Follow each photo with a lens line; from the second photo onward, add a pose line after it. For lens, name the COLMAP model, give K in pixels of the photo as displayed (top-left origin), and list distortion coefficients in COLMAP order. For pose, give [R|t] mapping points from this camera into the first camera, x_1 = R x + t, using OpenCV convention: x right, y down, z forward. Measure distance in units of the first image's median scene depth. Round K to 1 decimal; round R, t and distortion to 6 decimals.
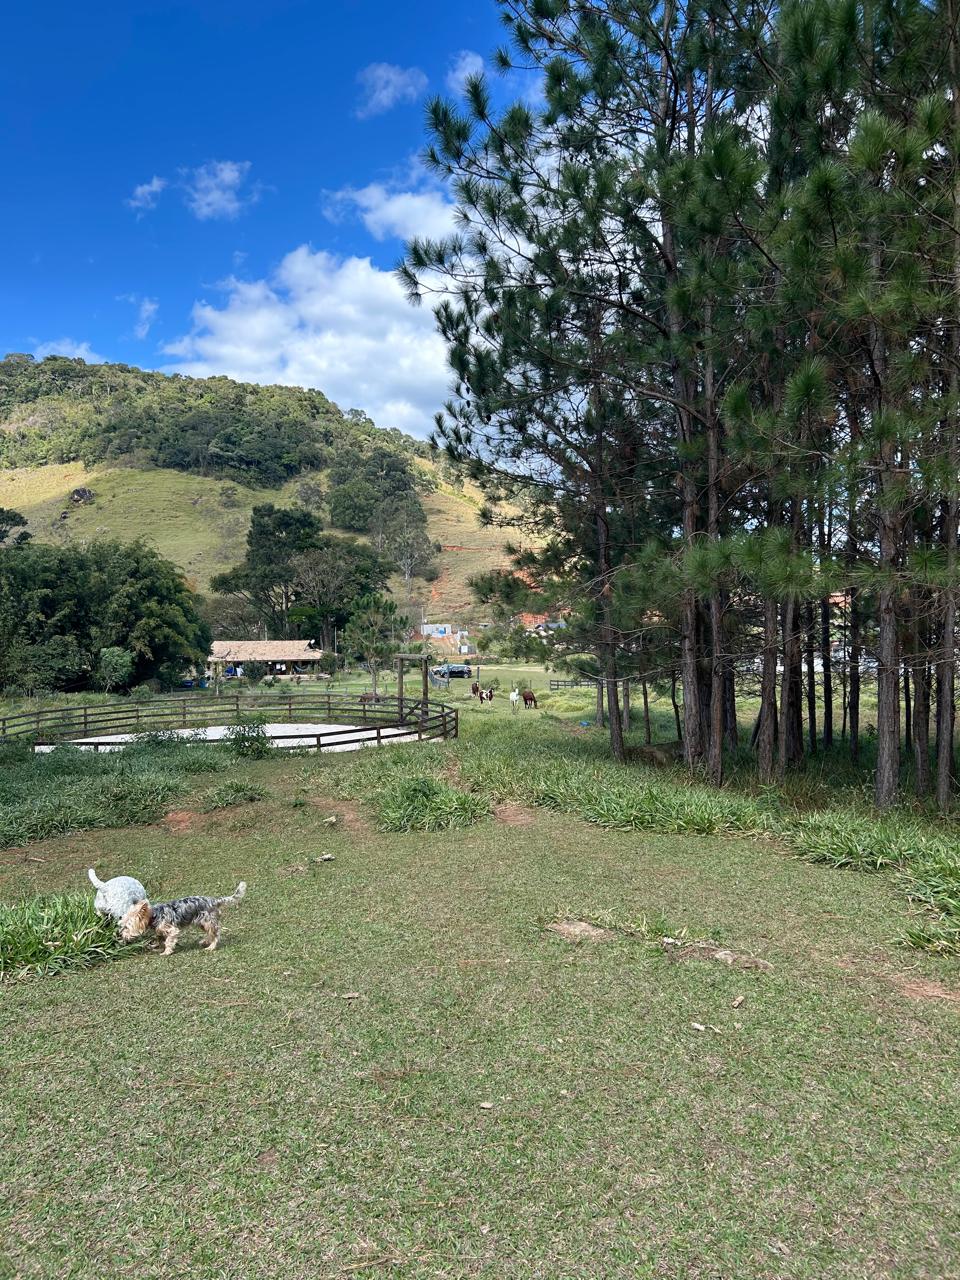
lens RADIAL K [[888.3, 0, 481.0], [0, 888.3, 664.6], [0, 0, 1]] dist [0.086126, -0.075795]
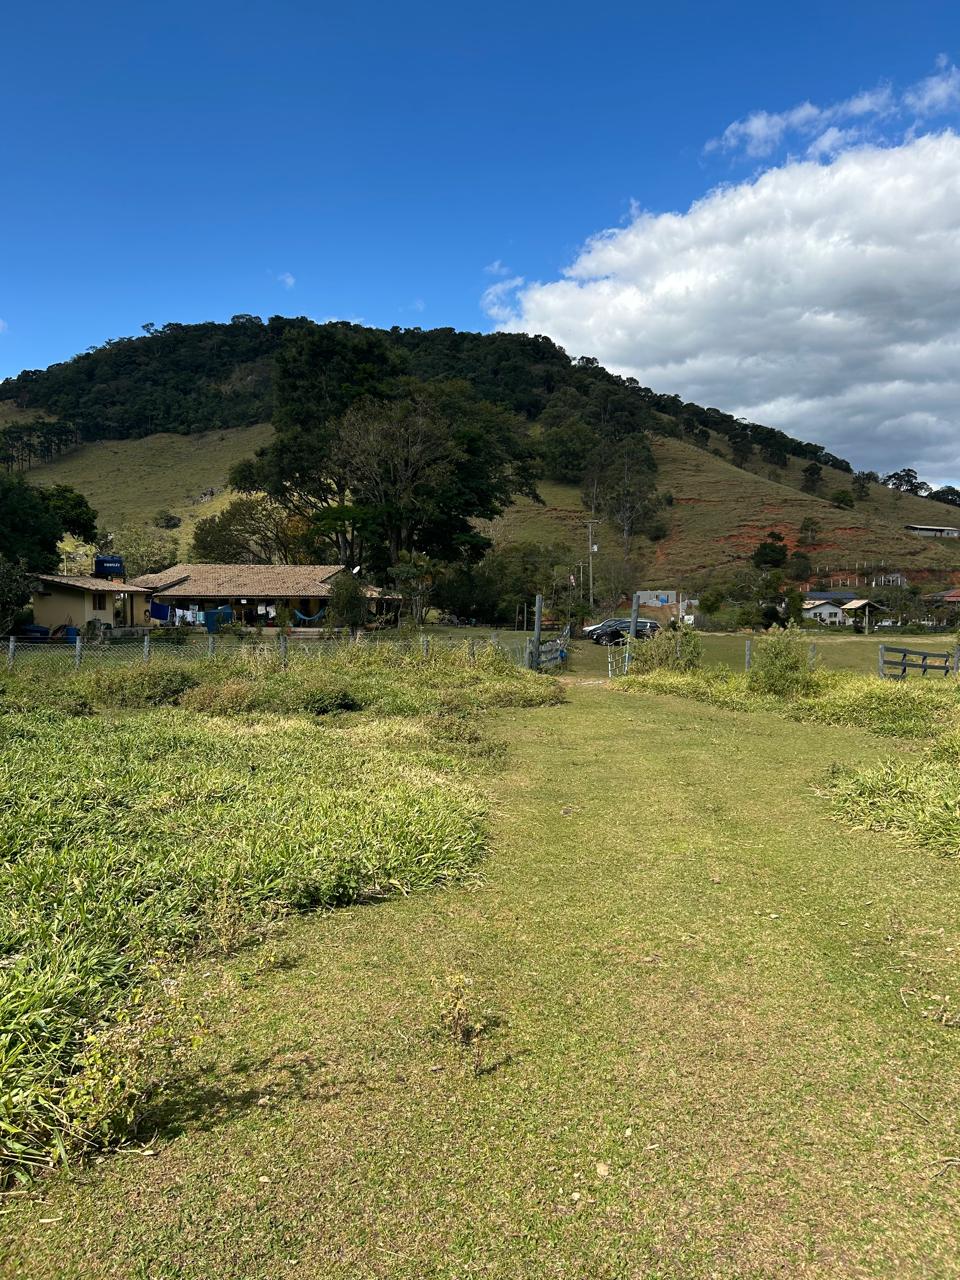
lens RADIAL K [[888.3, 0, 481.0], [0, 888.3, 664.6], [0, 0, 1]] dist [0.086126, -0.075795]
pose [[0.963852, 0.039508, -0.263491, 0.006972], [-0.035357, 0.999165, 0.020479, 0.006243], [0.264080, -0.010422, 0.964444, 0.191607]]
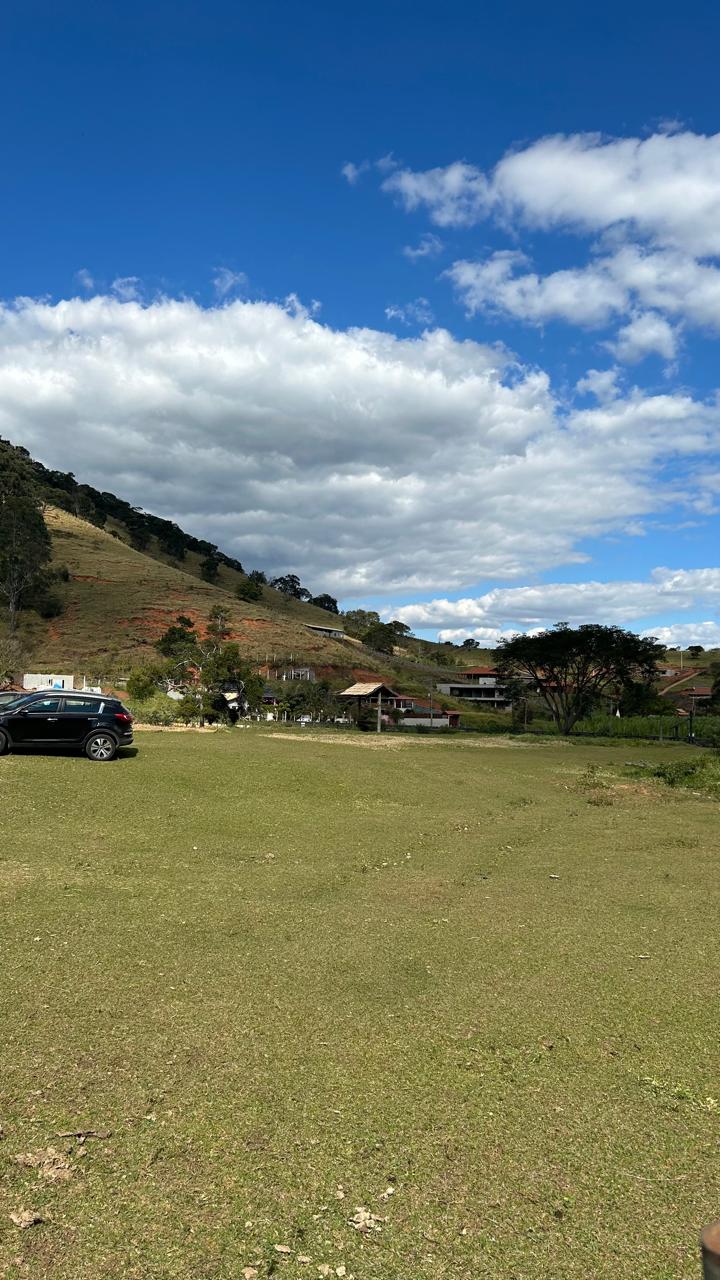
lens RADIAL K [[876.4, 0, 360.6], [0, 876.4, 672.1], [0, 0, 1]] dist [0.024238, -0.001051]
pose [[0.961048, 0.061675, 0.269412, -0.005195], [-0.037004, 0.994721, -0.095713, 0.004156], [-0.273893, 0.082016, 0.958257, 0.287870]]
